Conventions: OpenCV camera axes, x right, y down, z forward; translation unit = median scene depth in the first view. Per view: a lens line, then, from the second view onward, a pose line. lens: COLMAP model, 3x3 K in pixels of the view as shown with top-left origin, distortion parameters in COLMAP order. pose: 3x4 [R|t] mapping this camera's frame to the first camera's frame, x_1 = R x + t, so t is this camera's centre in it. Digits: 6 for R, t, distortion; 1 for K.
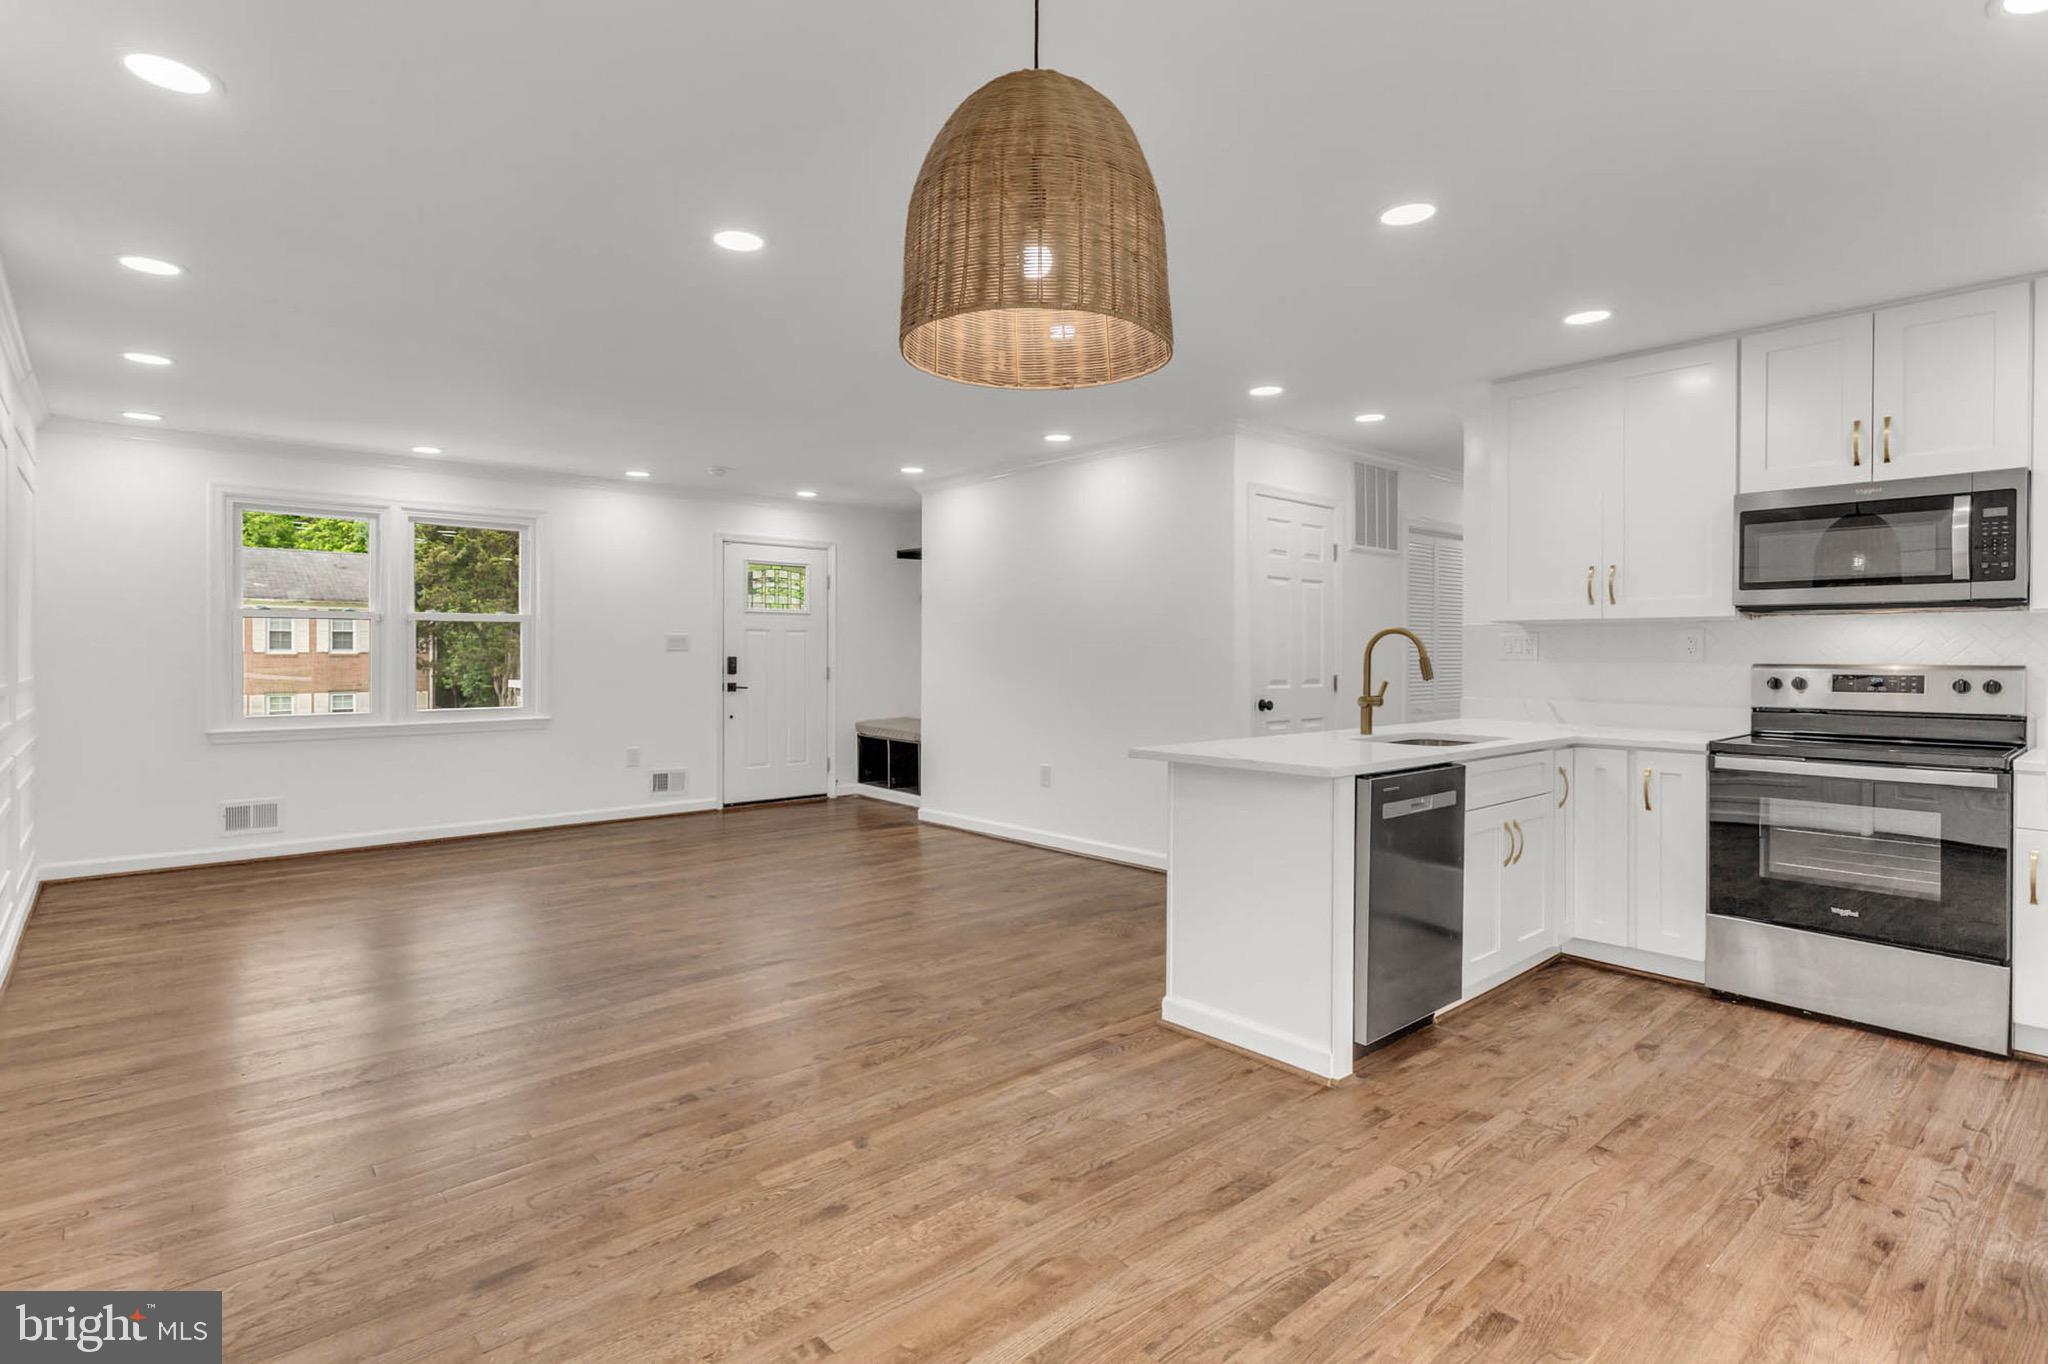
lens RADIAL K [[968.4, 0, 931.5], [0, 968.4, 656.7], [0, 0, 1]] dist [-0.002512, 0.000201]
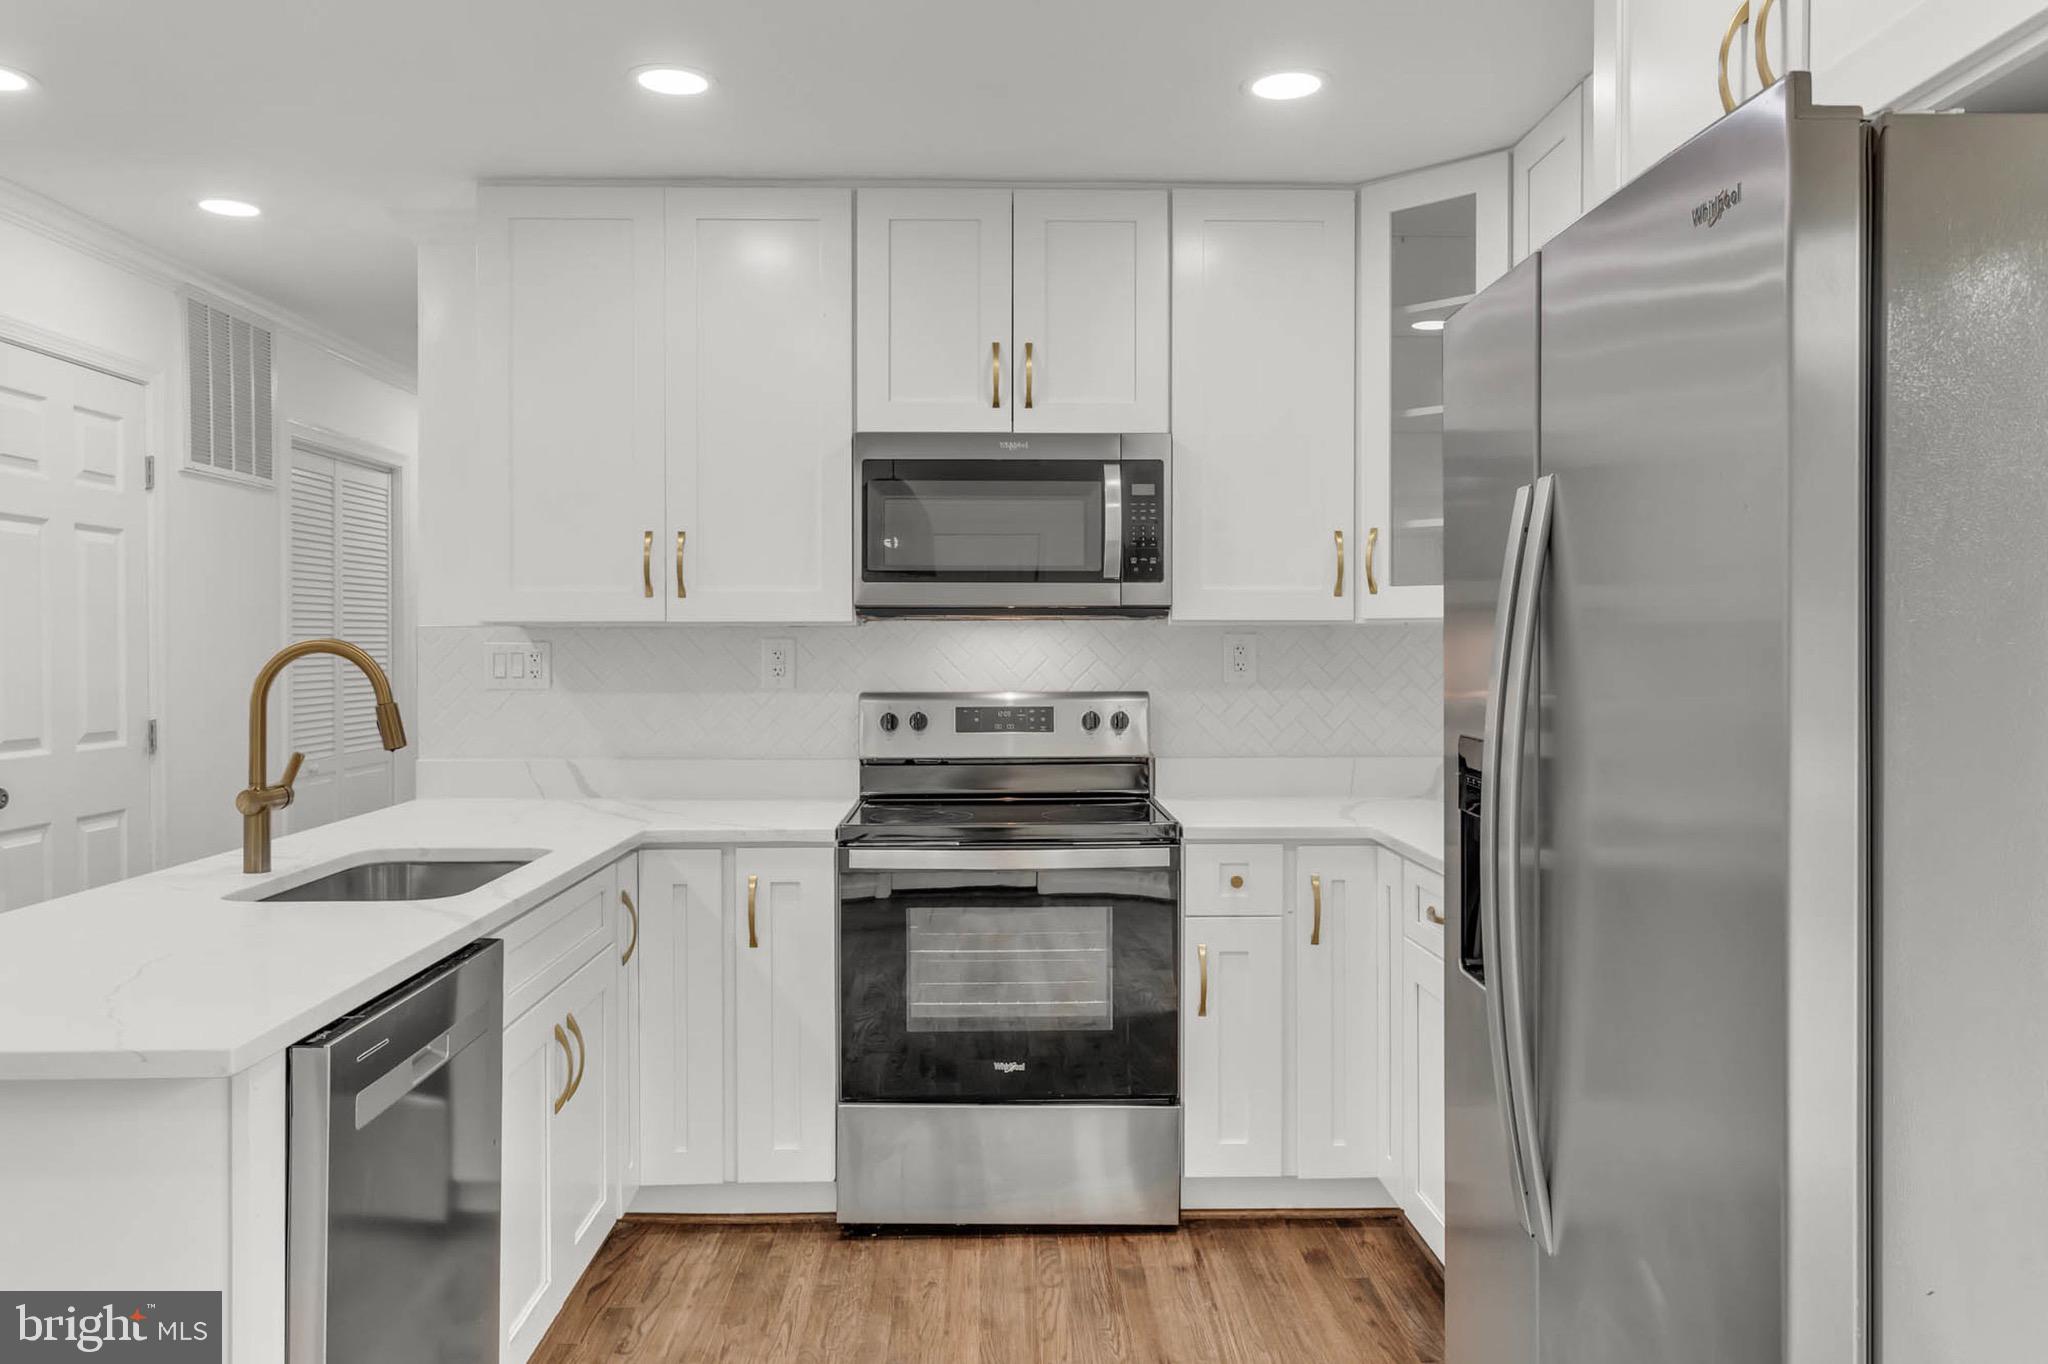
lens RADIAL K [[1459.9, 0, 1047.9], [0, 1459.9, 641.5], [0, 0, 1]] dist [0.000358, 0.003112]
pose [[0.567510, -0.005455, 0.823348, 0.096236], [0.011770, 0.999930, -0.001488, -0.023129], [-0.823282, 0.010535, 0.567534, 0.307821]]
